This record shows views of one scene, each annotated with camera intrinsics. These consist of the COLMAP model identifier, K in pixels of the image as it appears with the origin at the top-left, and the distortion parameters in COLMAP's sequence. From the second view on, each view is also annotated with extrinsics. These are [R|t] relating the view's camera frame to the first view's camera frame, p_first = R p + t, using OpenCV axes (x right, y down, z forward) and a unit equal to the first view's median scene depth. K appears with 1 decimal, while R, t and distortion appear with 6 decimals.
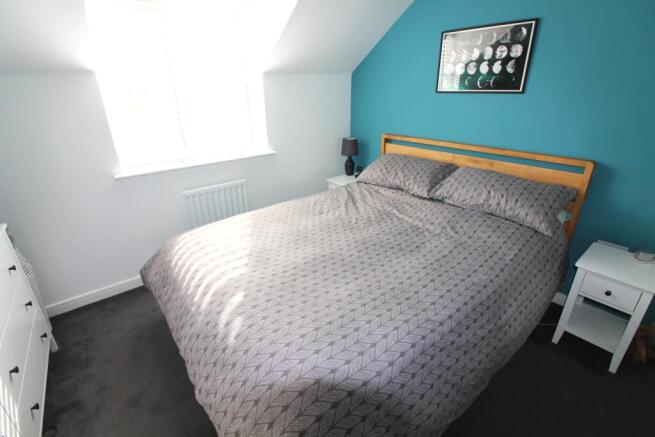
lens RADIAL K [[302.5, 0, 322.3], [0, 302.5, 212.0], [0, 0, 1]] dist [-0.001104, -0.012468]
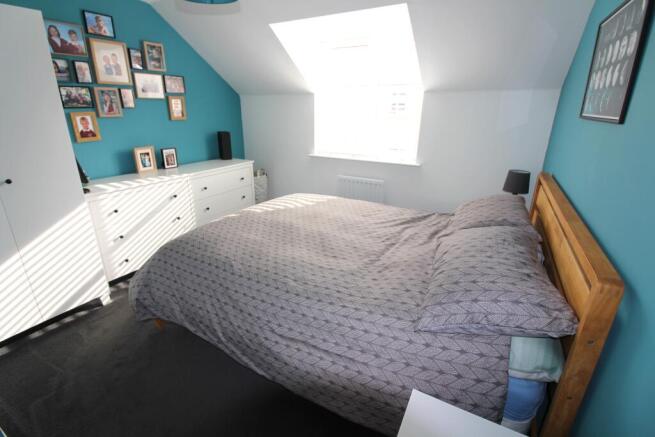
lens RADIAL K [[302.5, 0, 322.3], [0, 302.5, 212.0], [0, 0, 1]] dist [-0.001104, -0.012468]
pose [[0.387446, 0.321953, -0.863847, 0.947512], [-0.358417, 0.915925, 0.180608, -0.164860], [0.849366, 0.239642, 0.470265, 0.360958]]
